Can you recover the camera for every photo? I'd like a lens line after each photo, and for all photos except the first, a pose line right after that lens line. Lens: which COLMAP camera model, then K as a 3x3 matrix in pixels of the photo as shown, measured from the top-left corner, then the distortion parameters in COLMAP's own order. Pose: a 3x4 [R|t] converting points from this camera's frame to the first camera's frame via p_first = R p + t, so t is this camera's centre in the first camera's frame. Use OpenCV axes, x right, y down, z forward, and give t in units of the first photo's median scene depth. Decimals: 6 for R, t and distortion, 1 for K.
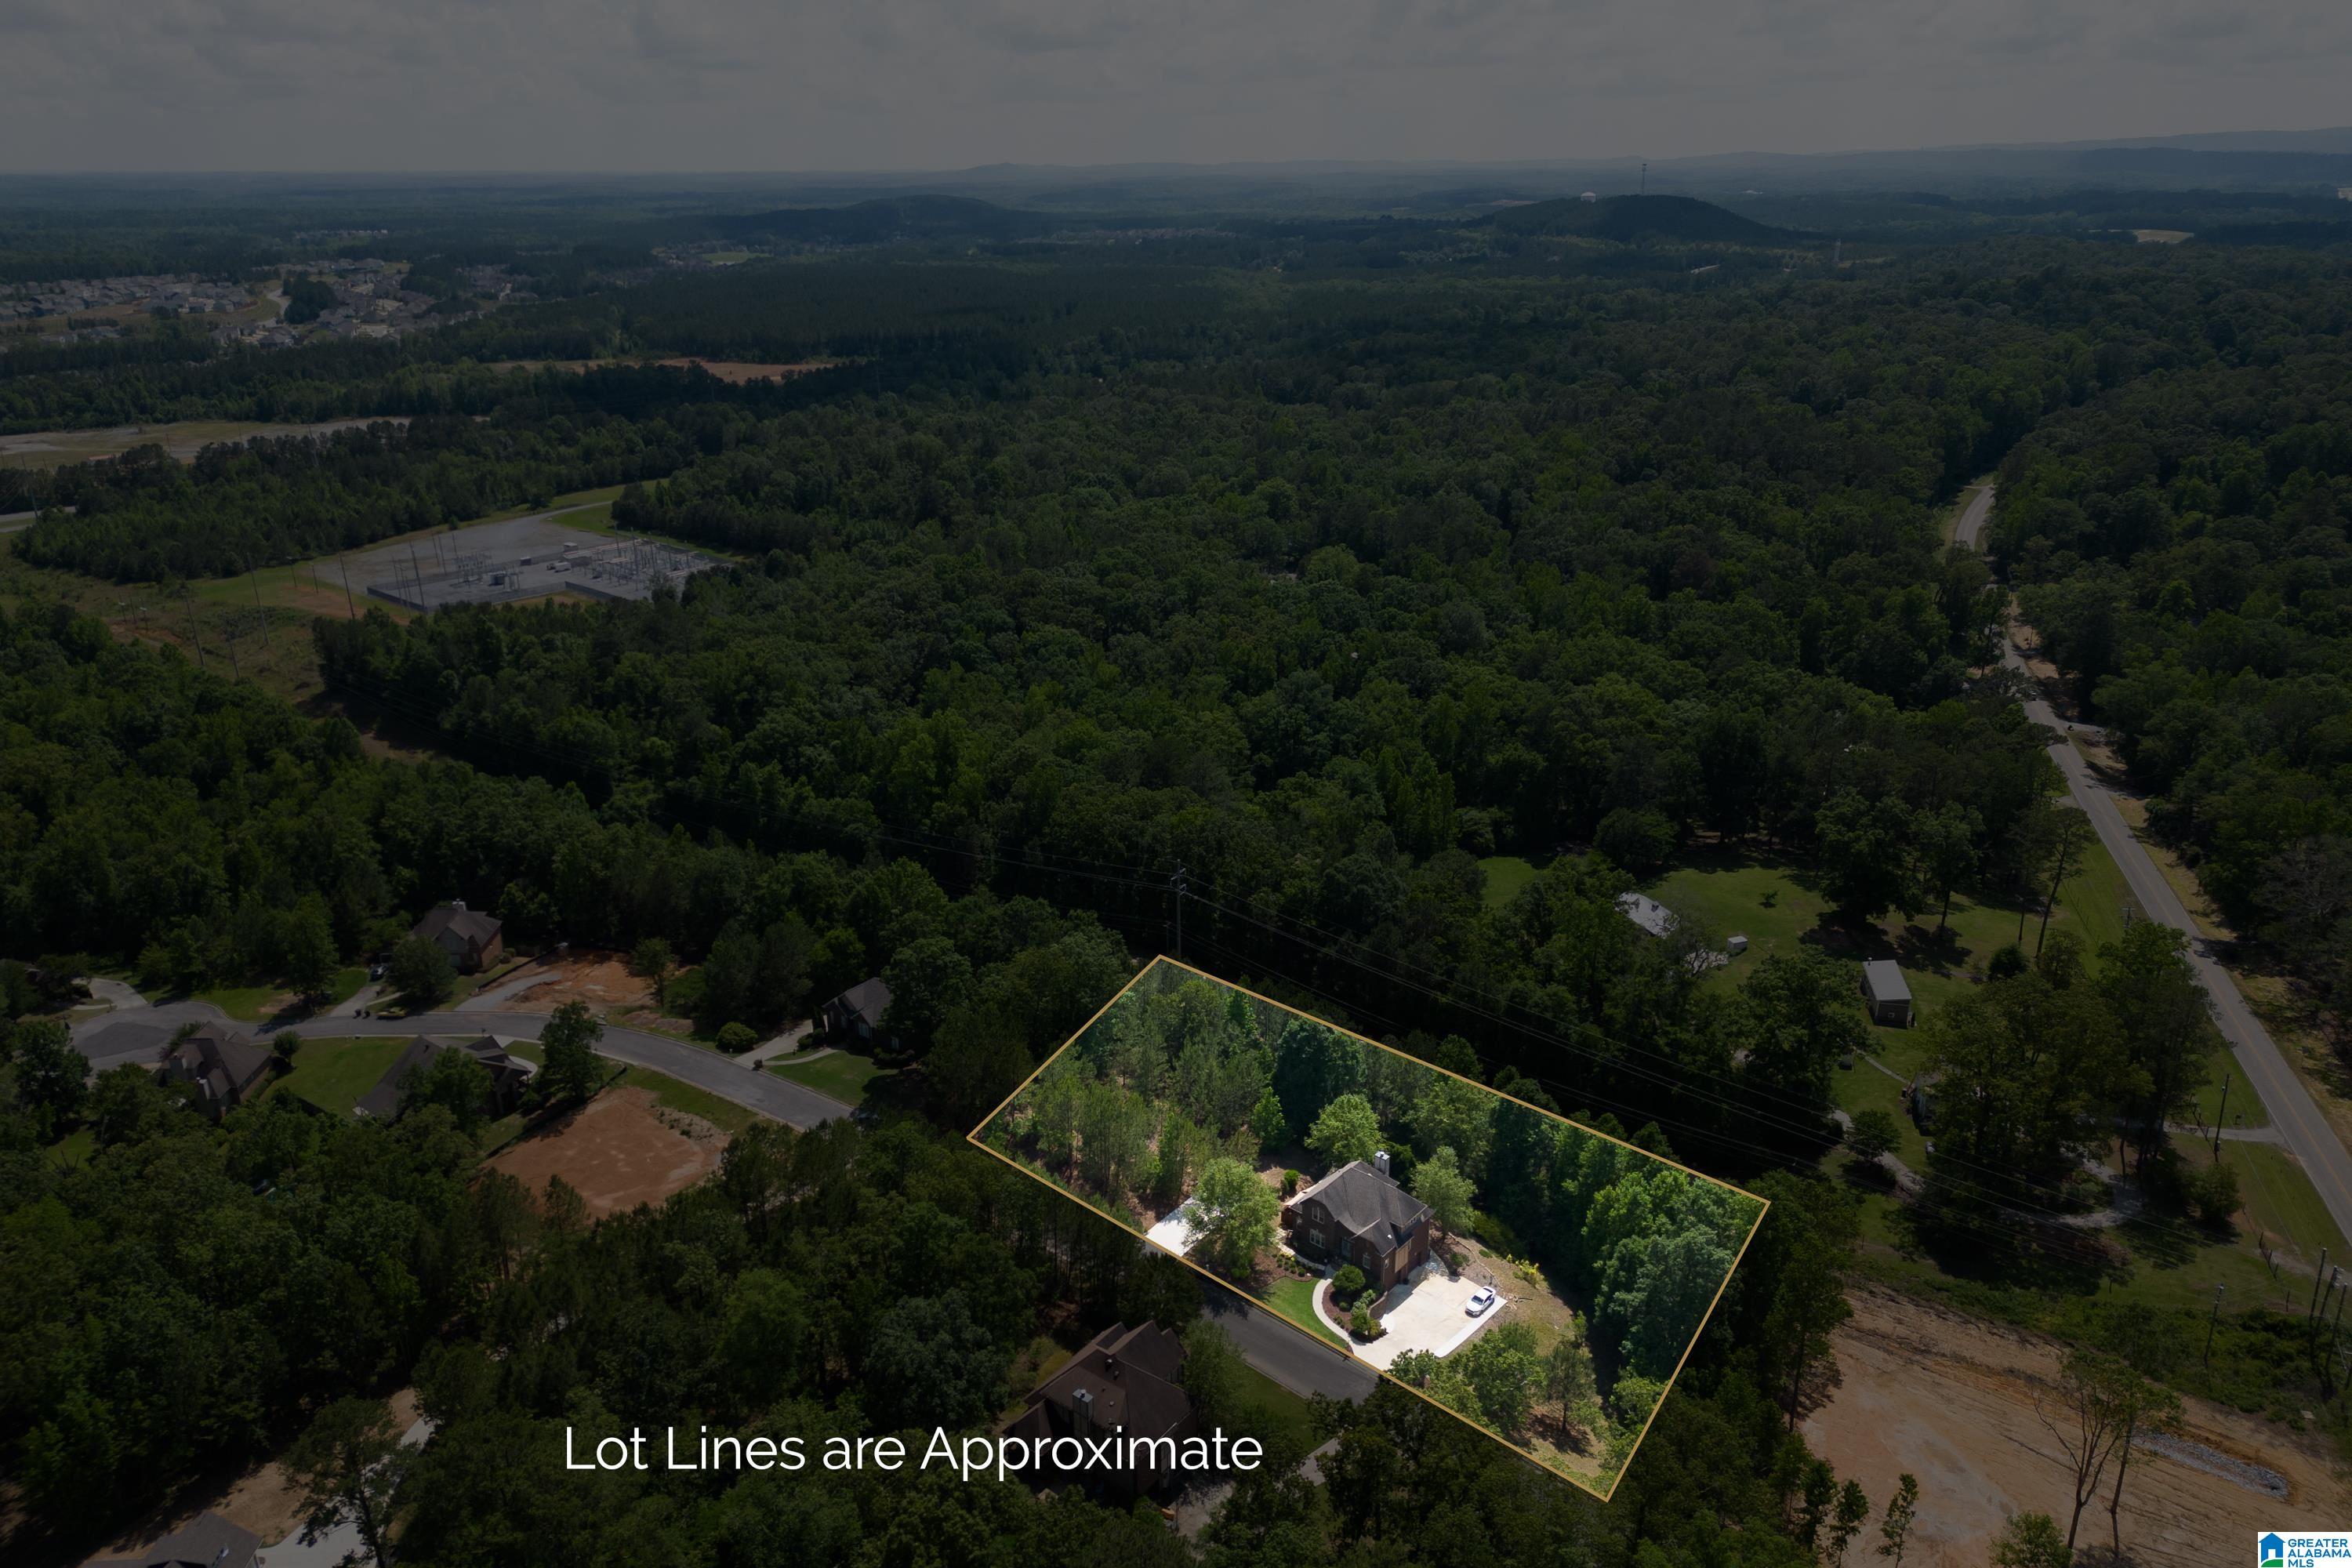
lens RADIAL K [[1616.4, 0, 1167.7], [0, 1616.4, 780.9], [0, 0, 1]] dist [0.033166, -0.004487]
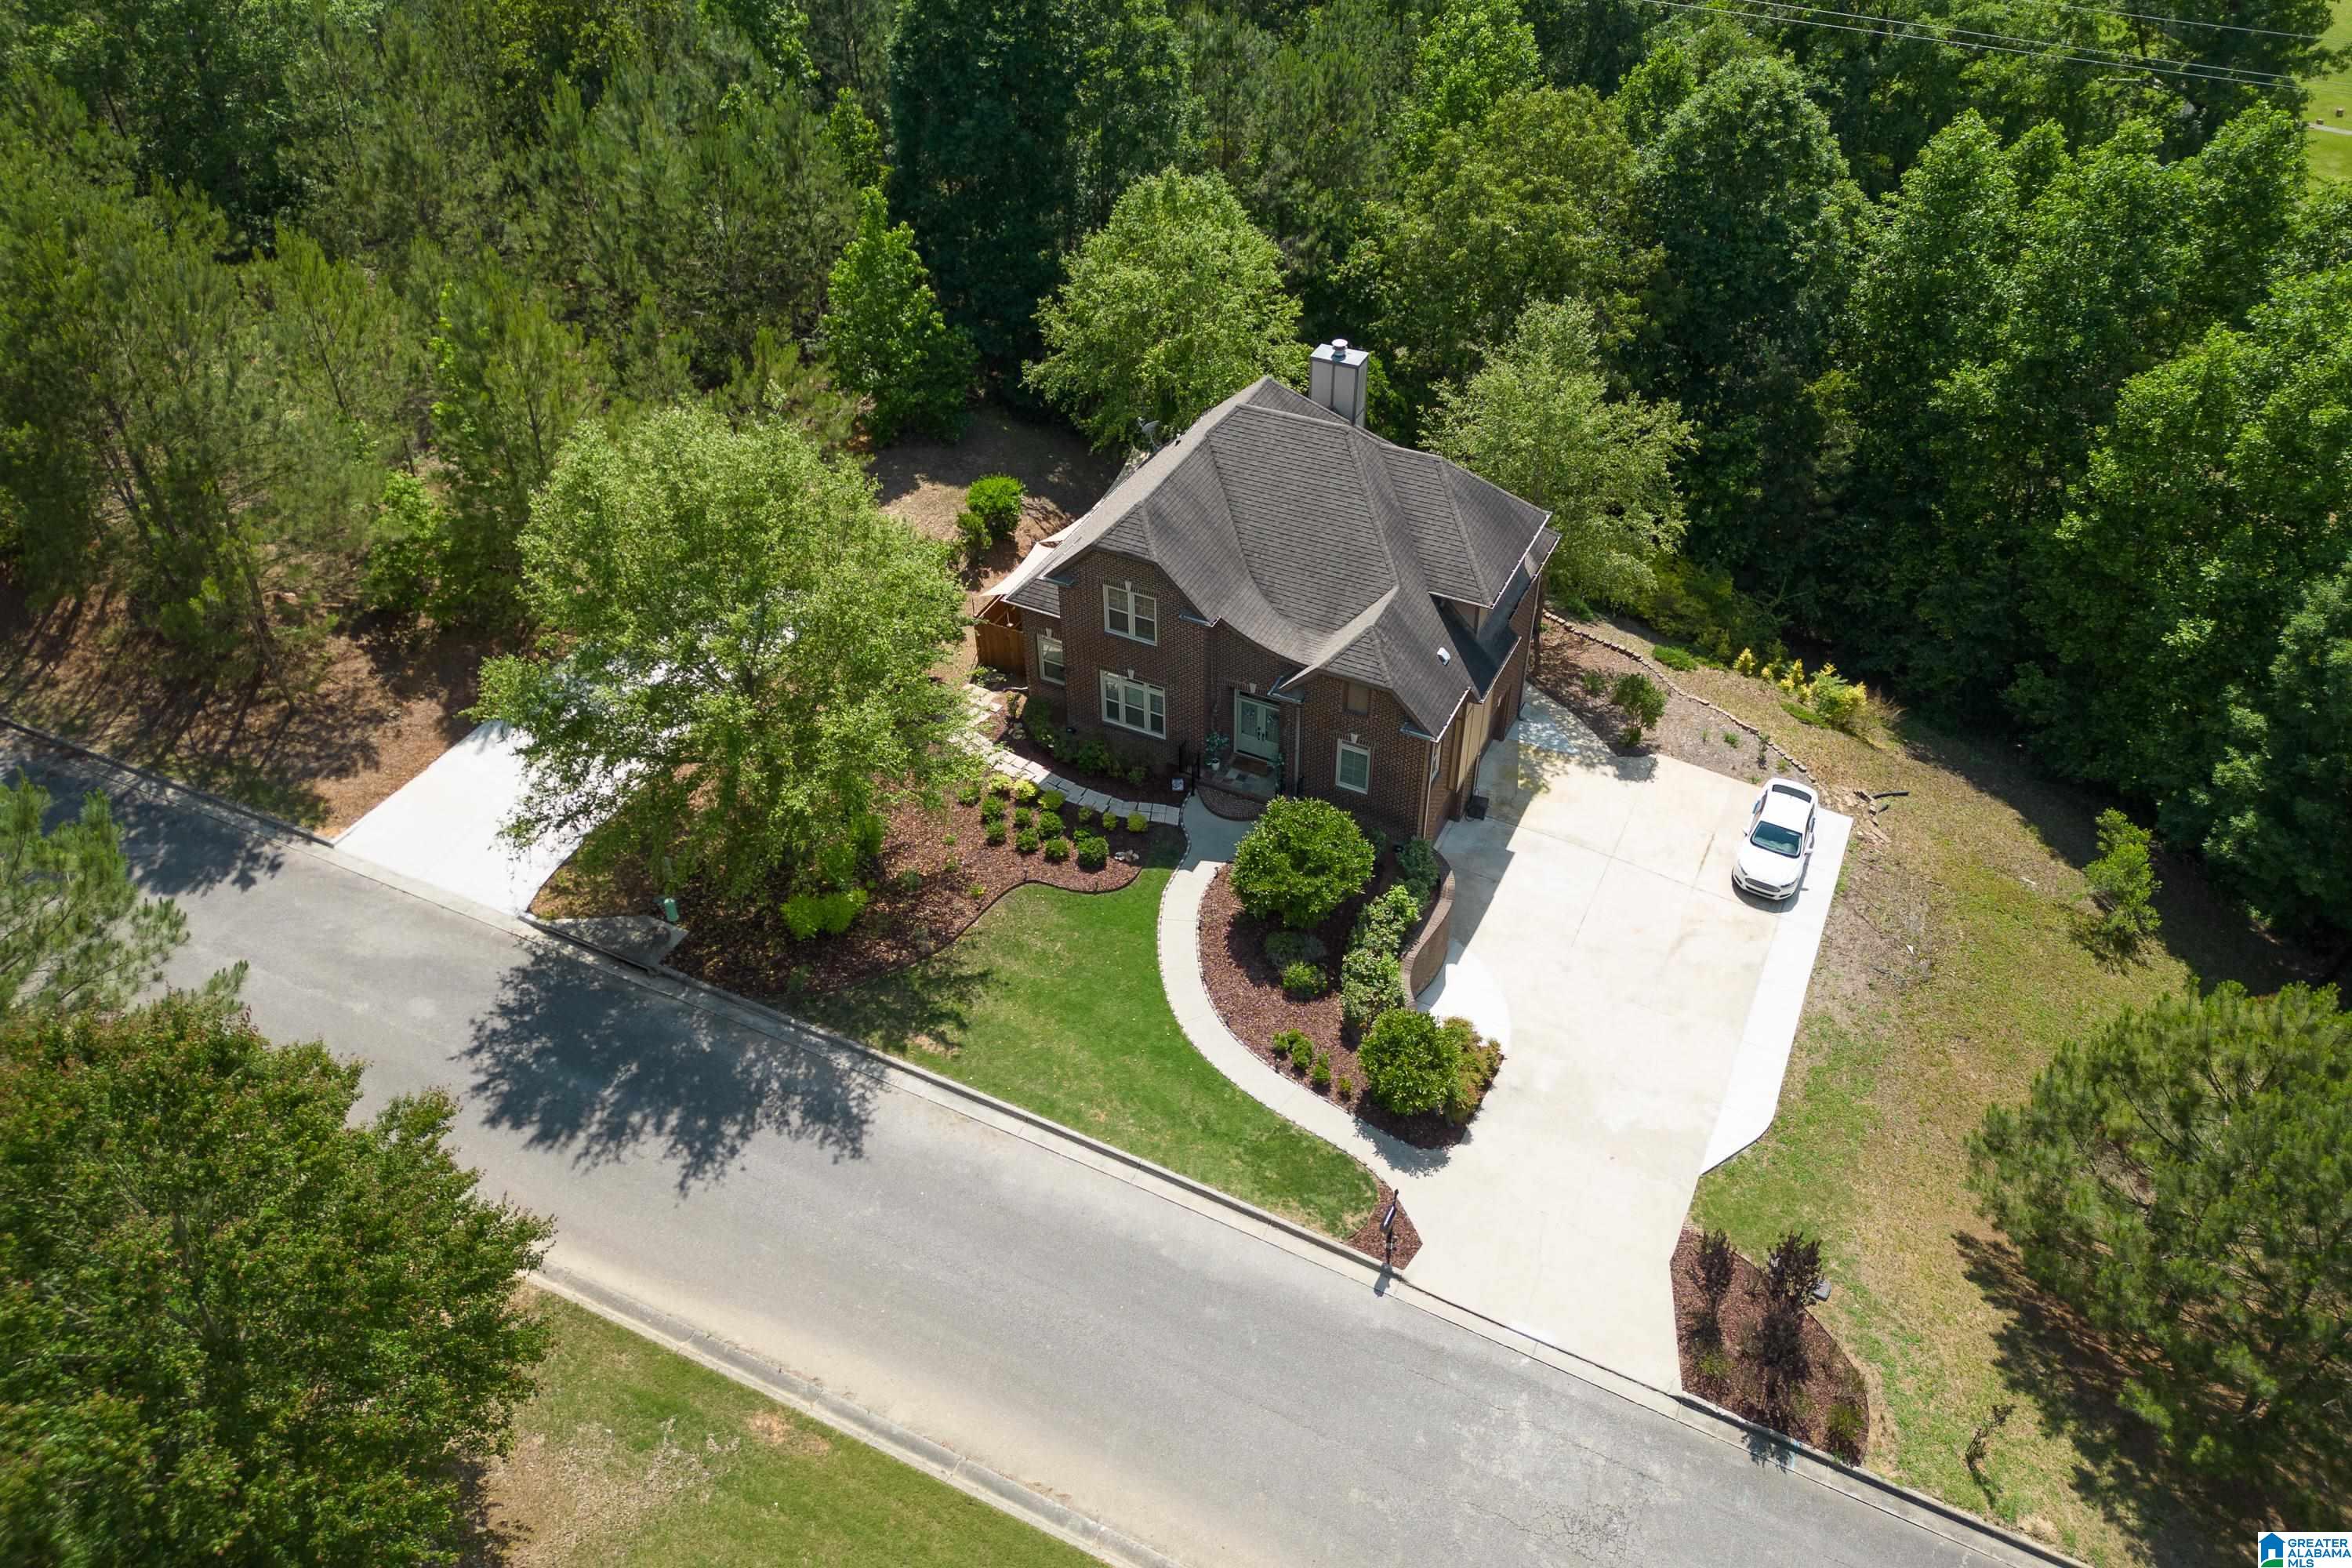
lens RADIAL K [[1616.4, 0, 1199.3], [0, 1616.4, 764.4], [0, 0, 1]] dist [0.033166, -0.004487]
pose [[0.970492, -0.158529, 0.181696, 0.056200], [0.089441, 0.936419, 0.339293, 0.208371], [-0.223931, -0.313031, 0.922966, 0.768962]]
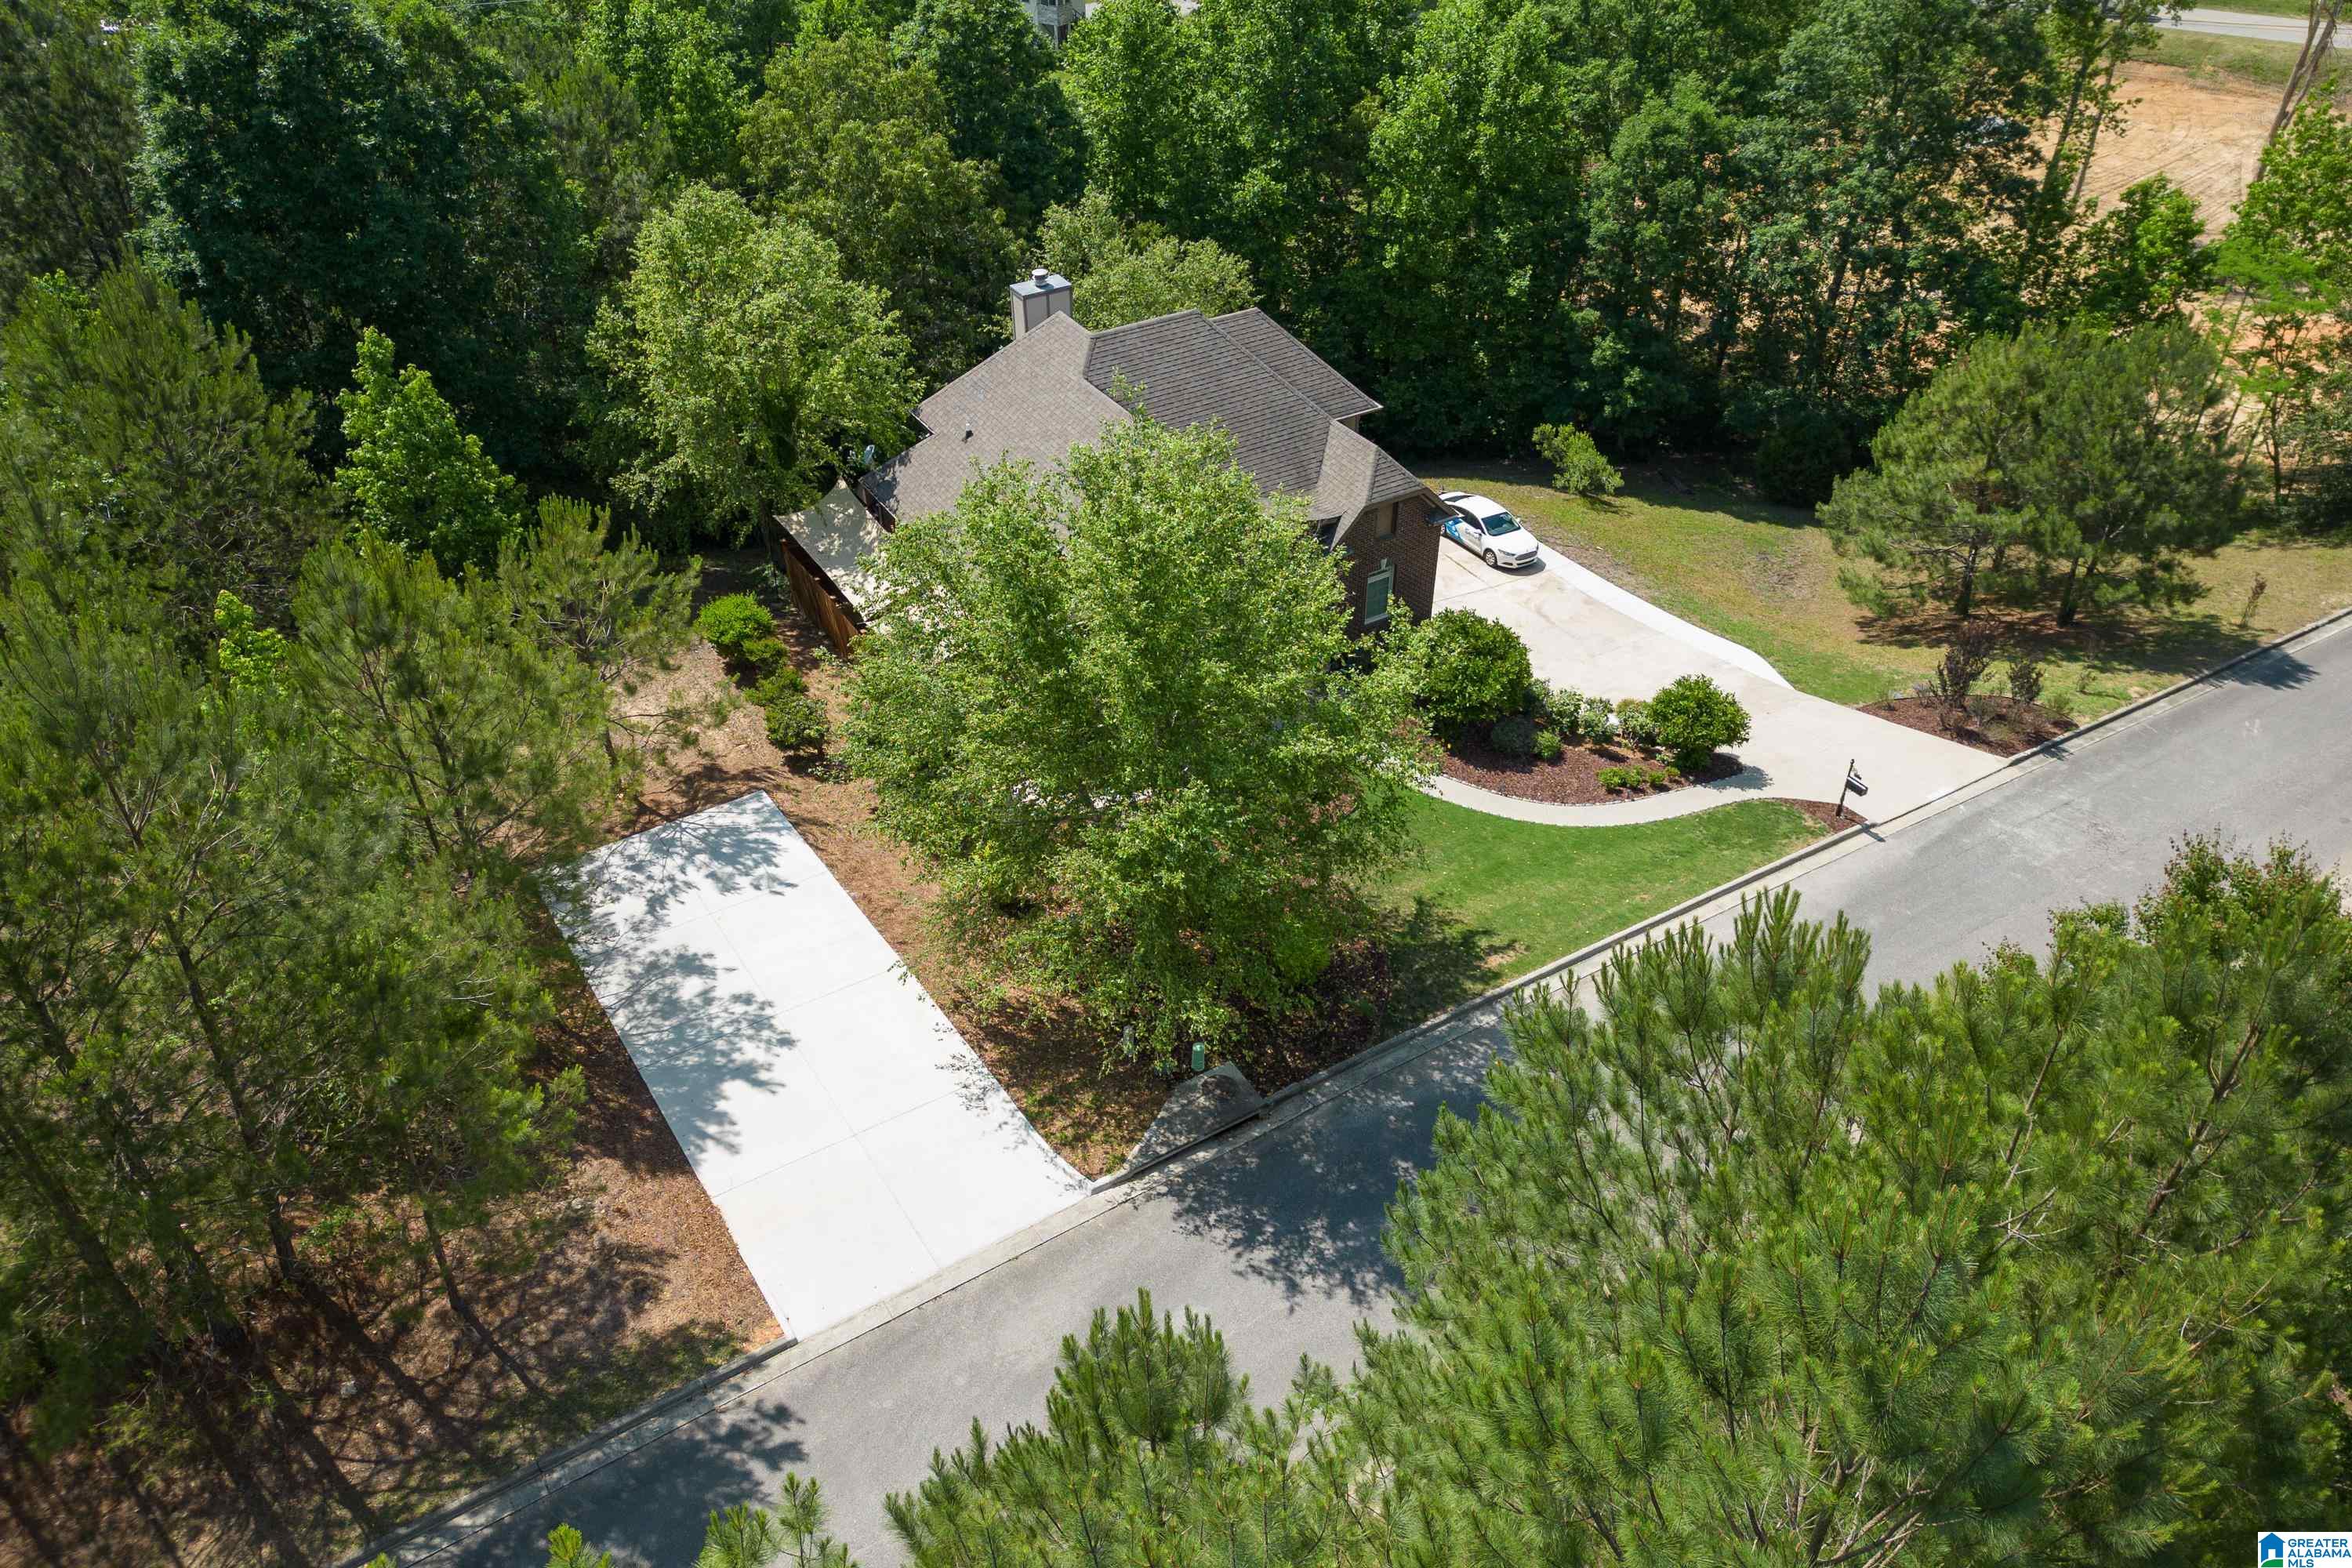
lens RADIAL K [[1616.4, 0, 1189.7], [0, 1616.4, 803.2], [0, 0, 1]] dist [0.033166, -0.004487]
pose [[0.321165, -0.591125, 0.739882, -0.089337], [0.328287, 0.802320, 0.498508, 0.183424], [-0.888302, 0.082790, 0.451736, 0.896654]]
